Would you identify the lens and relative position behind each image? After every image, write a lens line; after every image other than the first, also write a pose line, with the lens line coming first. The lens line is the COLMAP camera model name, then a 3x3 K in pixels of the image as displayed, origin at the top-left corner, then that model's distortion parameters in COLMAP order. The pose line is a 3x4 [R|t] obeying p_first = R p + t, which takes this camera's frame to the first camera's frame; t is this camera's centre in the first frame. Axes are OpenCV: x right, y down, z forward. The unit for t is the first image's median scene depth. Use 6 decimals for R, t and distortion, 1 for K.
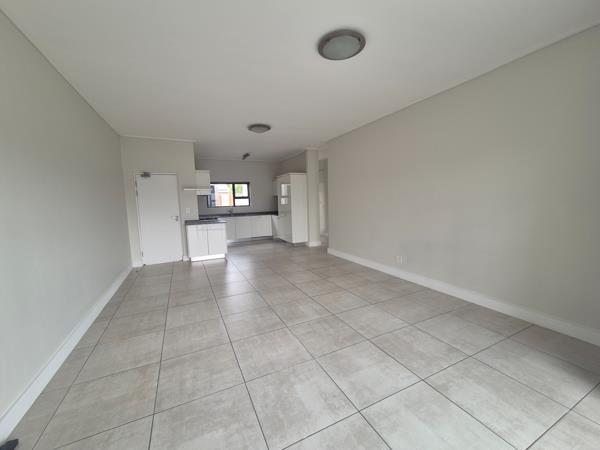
lens RADIAL K [[243.7, 0, 300.0], [0, 243.7, 225.0], [0, 0, 1]] dist [0.000312, -0.000036]
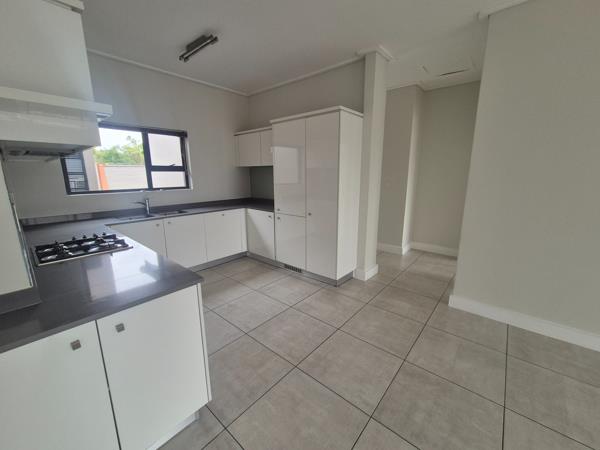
lens RADIAL K [[250.7, 0, 291.9], [0, 250.7, 227.6], [0, 0, 1]] dist [-0.000221, -0.000038]
pose [[0.923591, -0.061976, 0.378336, -0.216775], [0.021649, 0.993703, 0.109933, -0.054834], [-0.382767, -0.093343, 0.919117, 0.522520]]
